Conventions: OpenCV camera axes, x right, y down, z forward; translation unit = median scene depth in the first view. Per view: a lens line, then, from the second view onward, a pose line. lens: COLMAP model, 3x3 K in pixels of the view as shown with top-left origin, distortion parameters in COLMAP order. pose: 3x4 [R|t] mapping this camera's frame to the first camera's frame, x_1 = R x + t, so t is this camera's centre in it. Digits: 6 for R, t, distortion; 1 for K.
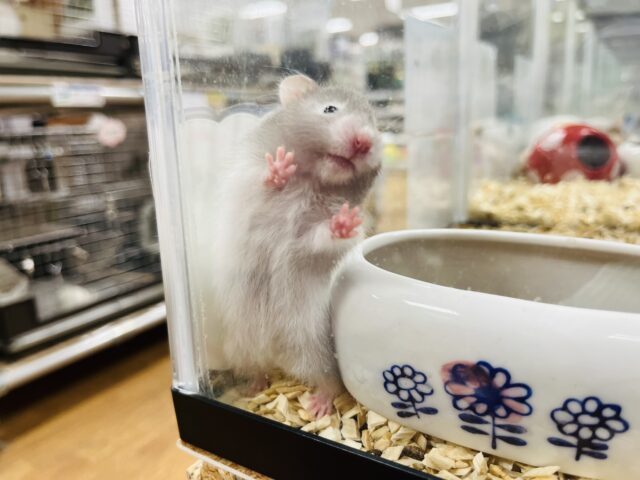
lens RADIAL K [[515.9, 0, 316.1], [0, 515.9, 245.3], [0, 0, 1]] dist [0.010884, -0.083322]
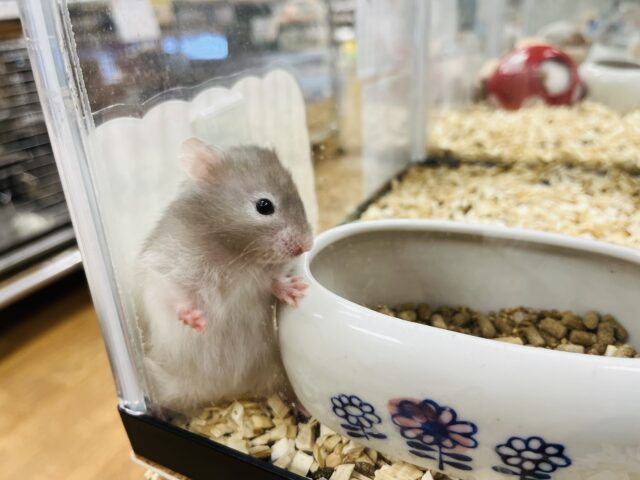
lens RADIAL K [[515.9, 0, 321.4], [0, 515.9, 236.8], [0, 0, 1]] dist [0.010884, -0.083322]
pose [[0.996207, -0.053190, 0.068867, 0.054058], [0.039953, 0.982666, 0.181026, -0.209104], [-0.077302, -0.177588, 0.981064, 0.086481]]
